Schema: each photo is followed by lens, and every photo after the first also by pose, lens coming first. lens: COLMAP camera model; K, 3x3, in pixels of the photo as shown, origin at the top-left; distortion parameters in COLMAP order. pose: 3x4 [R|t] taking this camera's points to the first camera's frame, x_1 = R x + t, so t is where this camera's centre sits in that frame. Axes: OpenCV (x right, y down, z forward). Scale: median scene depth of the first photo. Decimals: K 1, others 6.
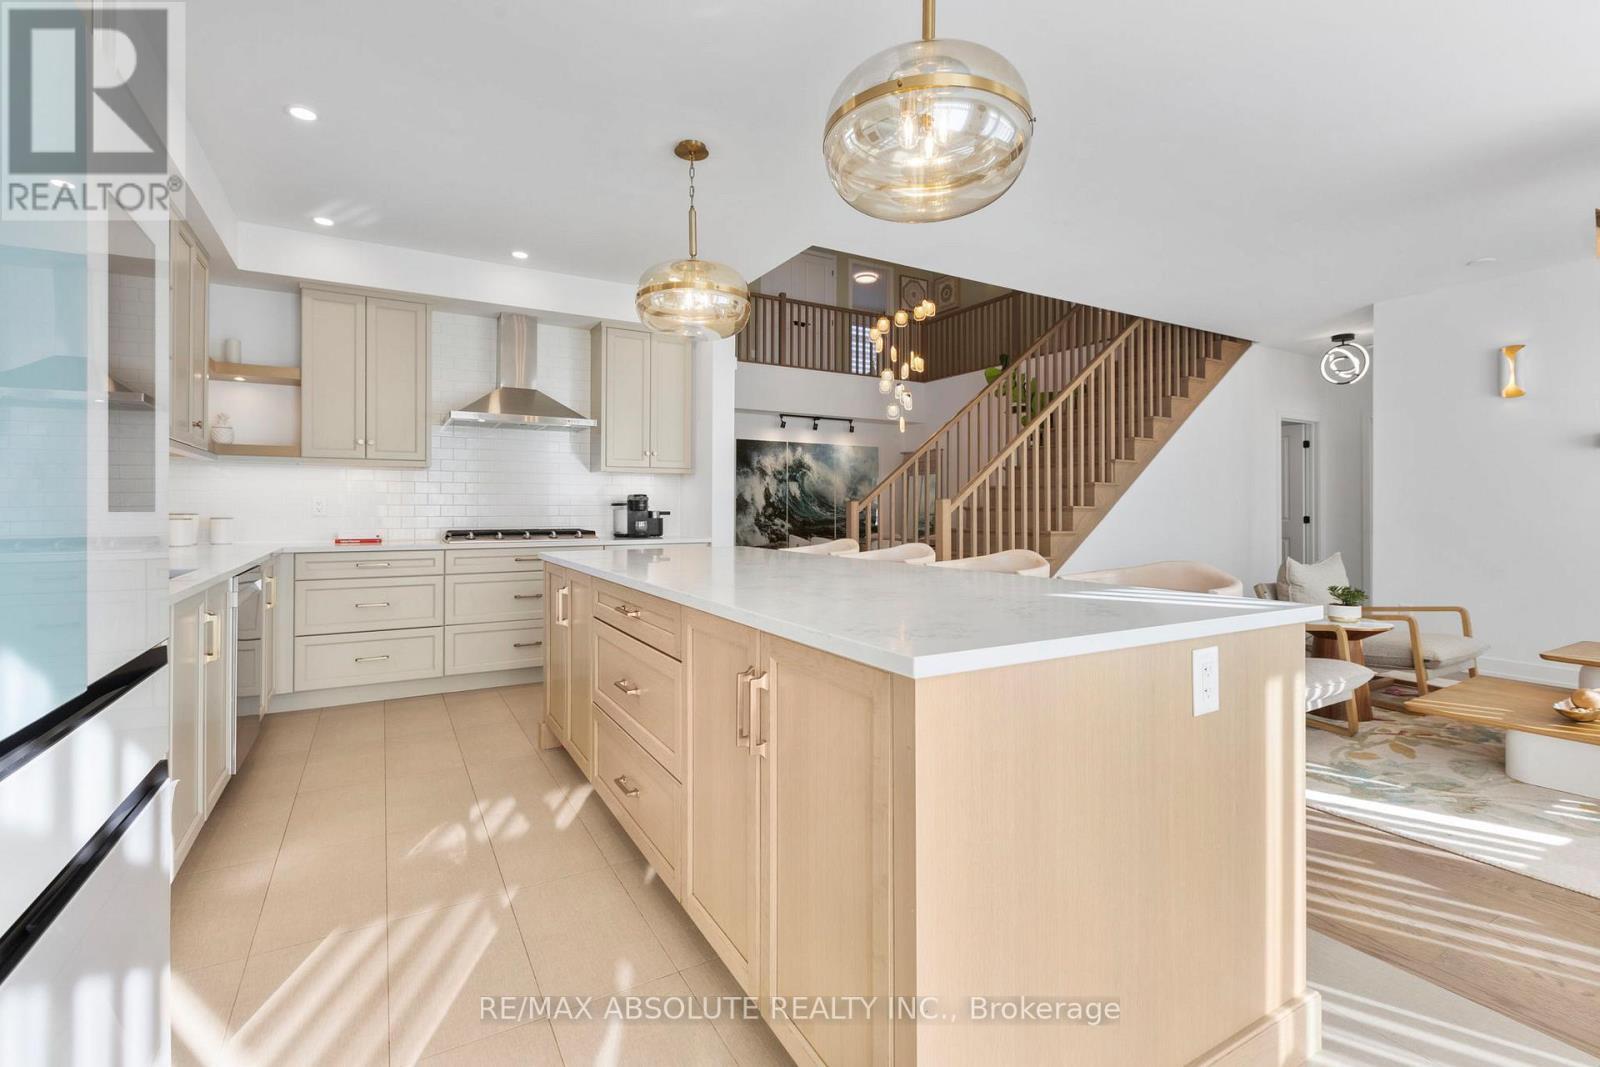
lens RADIAL K [[730.6, 0, 796.4], [0, 730.6, 505.2], [0, 0, 1]] dist [0.002375, -0.000262]
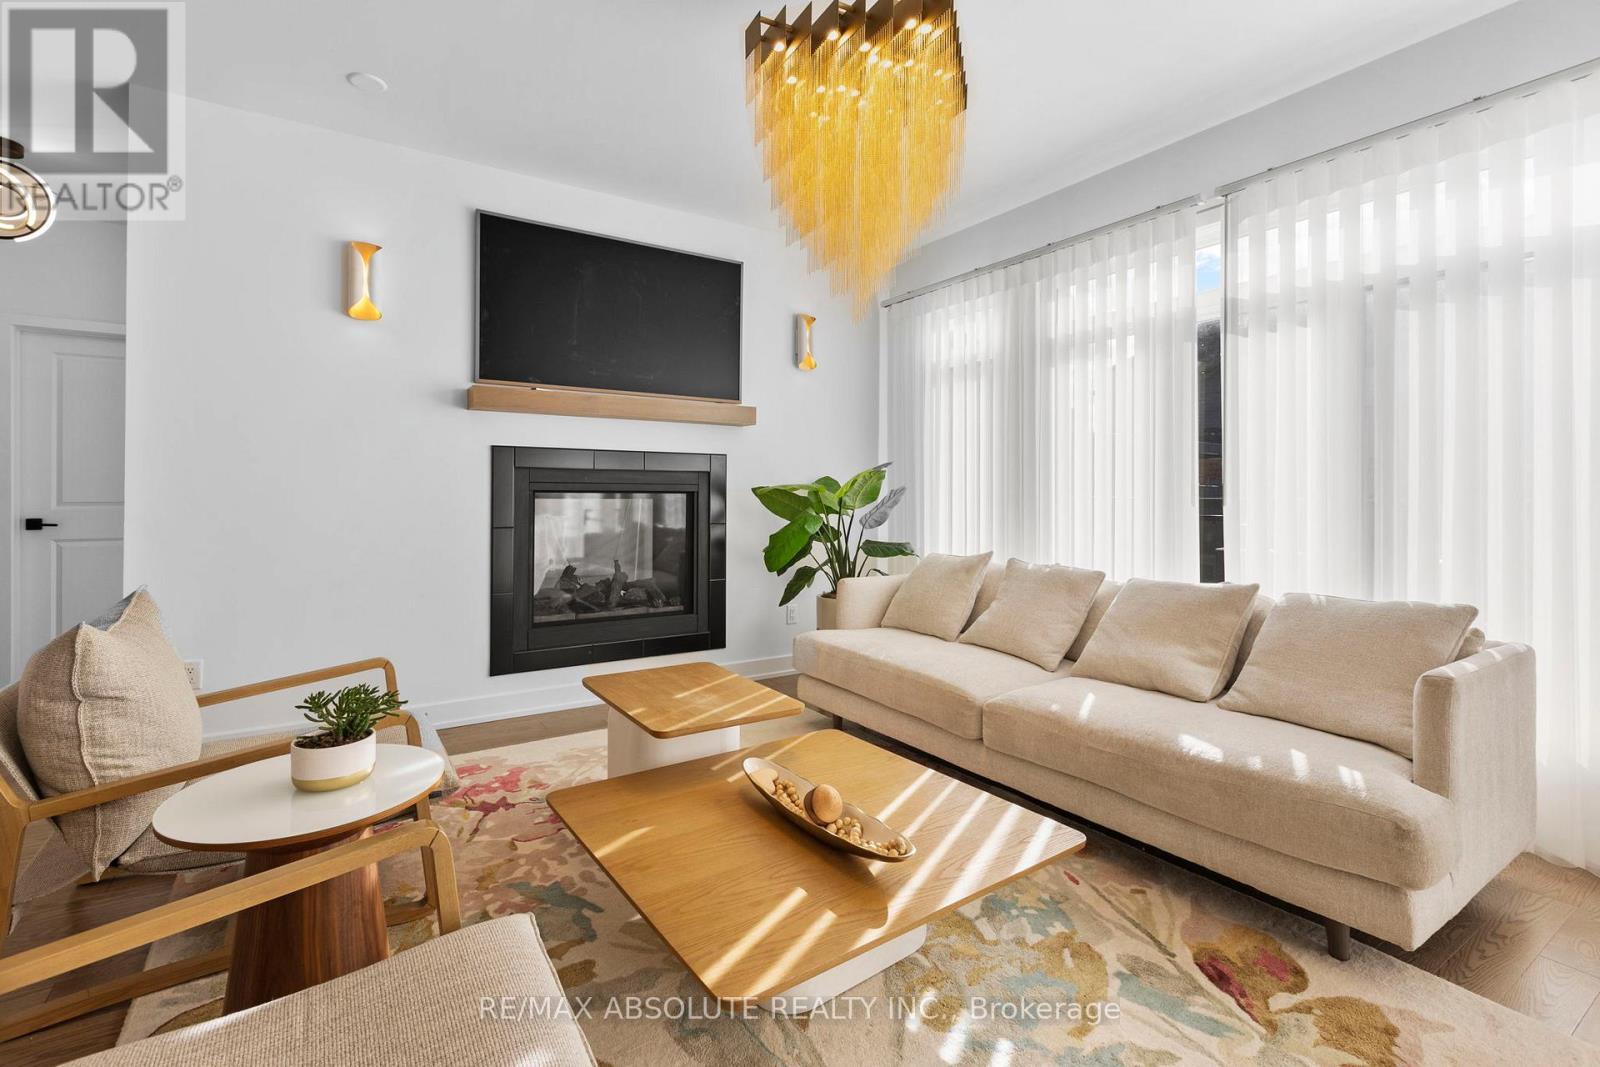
lens RADIAL K [[730.6, 0, 794.3], [0, 730.6, 483.0], [0, 0, 1]] dist [0.002375, -0.000262]
pose [[-0.048553, 0.007158, 0.998795, 0.216758], [-0.008036, 0.999939, -0.007557, 0.002950], [-0.998788, -0.008393, -0.048492, 0.475002]]
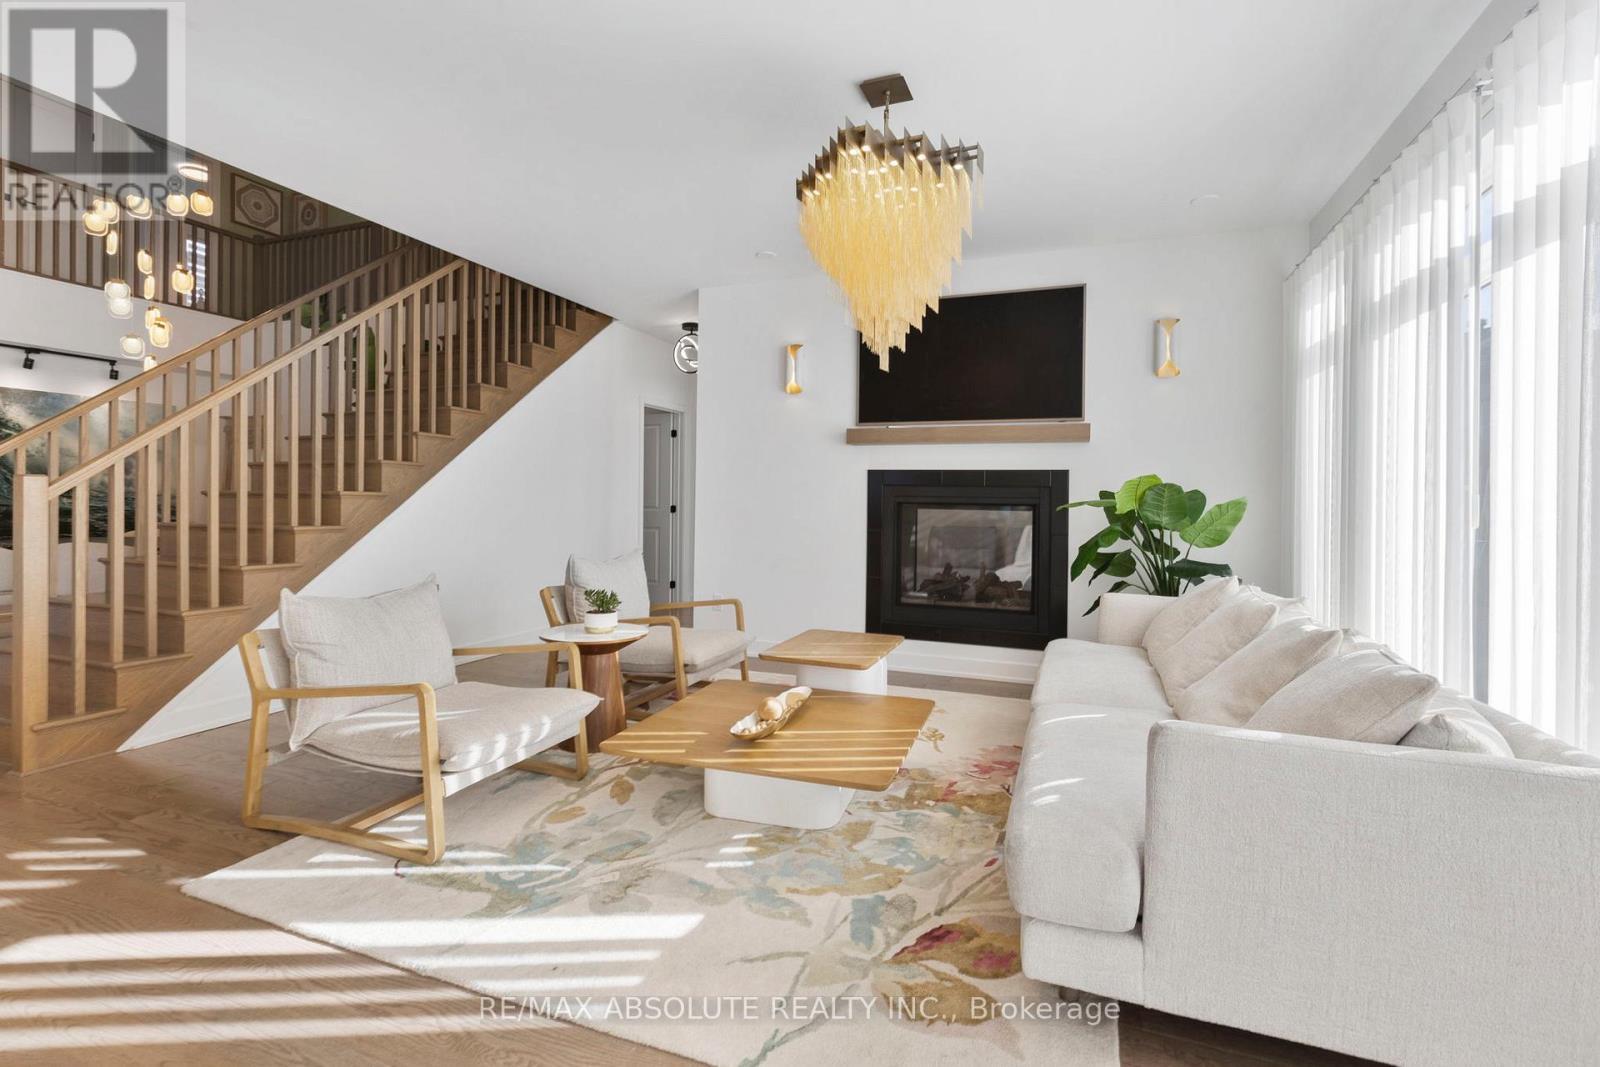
lens RADIAL K [[730.6, 0, 814.3], [0, 730.6, 495.6], [0, 0, 1]] dist [0.002375, -0.000262]
pose [[0.773508, 0.009815, 0.633710, 0.246988], [-0.011459, 0.999933, -0.001501, 0.001096], [-0.633683, -0.006100, 0.773569, 0.120838]]
